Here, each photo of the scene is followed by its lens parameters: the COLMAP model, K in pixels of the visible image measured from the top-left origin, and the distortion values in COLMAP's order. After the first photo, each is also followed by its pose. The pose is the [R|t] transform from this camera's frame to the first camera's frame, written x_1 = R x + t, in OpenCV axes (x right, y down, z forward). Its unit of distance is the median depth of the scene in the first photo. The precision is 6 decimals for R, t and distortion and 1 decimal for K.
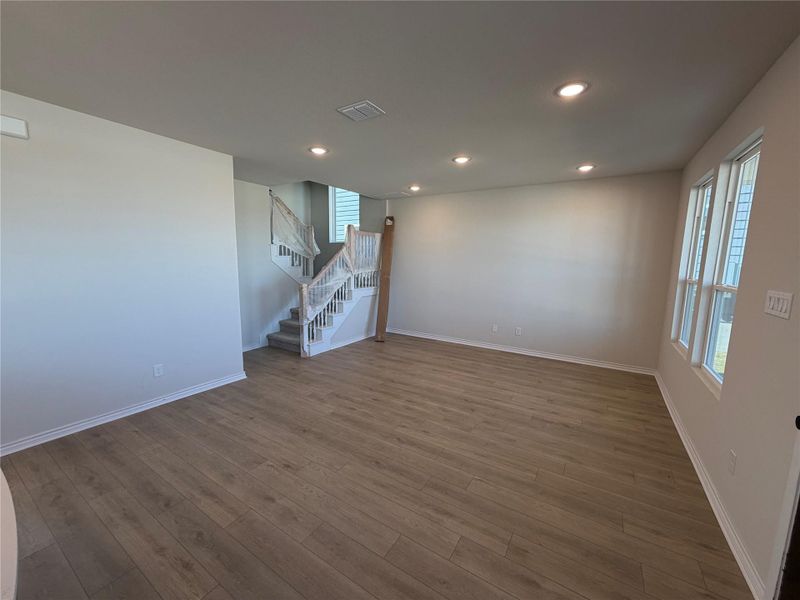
lens RADIAL K [[318.8, 0, 399.3], [0, 318.8, 300.9], [0, 0, 1]] dist [-0.002155, -0.000644]
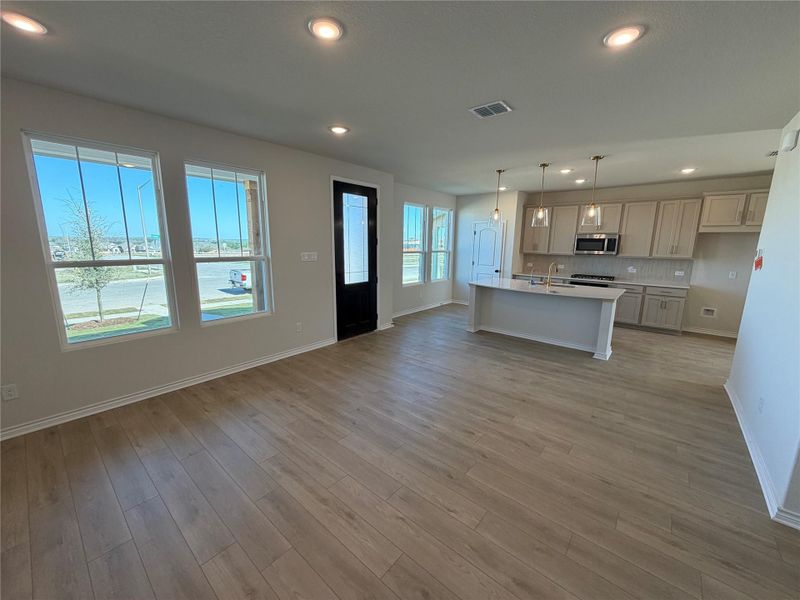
lens RADIAL K [[318.8, 0, 396.3], [0, 318.8, 302.6], [0, 0, 1]] dist [-0.002155, -0.000644]
pose [[-0.989108, -0.053854, 0.136984, 0.014364], [-0.007707, 0.948335, 0.317178, -0.252949], [-0.146988, 0.312667, -0.938421, 1.833713]]
